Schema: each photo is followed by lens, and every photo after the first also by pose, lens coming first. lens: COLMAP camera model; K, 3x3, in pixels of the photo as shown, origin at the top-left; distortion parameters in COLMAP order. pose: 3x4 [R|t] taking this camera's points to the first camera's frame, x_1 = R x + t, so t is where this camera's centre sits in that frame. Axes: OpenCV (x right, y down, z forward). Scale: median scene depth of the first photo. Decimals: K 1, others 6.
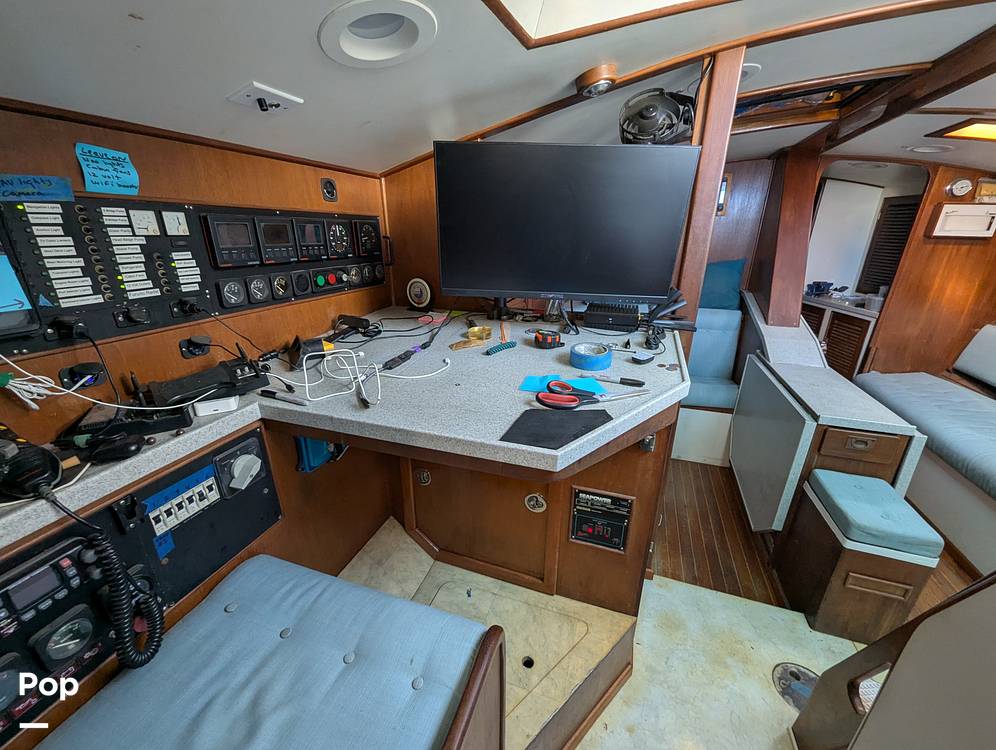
lens RADIAL K [[396.8, 0, 497.1], [0, 396.8, 377.6], [0, 0, 1]] dist [-0.001850, -0.000423]
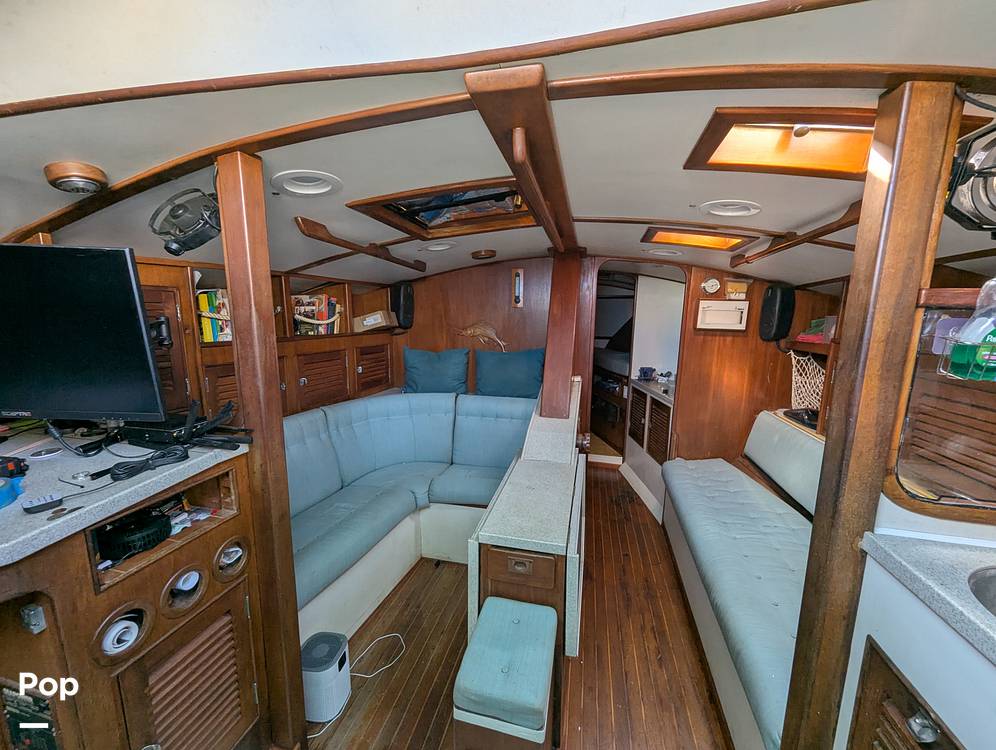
lens RADIAL K [[396.8, 0, 497.2], [0, 396.8, 380.3], [0, 0, 1]] dist [-0.001850, -0.000423]
pose [[0.994256, -0.009940, 0.106564, 0.446824], [0.029677, 0.982239, -0.185275, -0.040989], [-0.102830, 0.187373, 0.976892, 0.047432]]
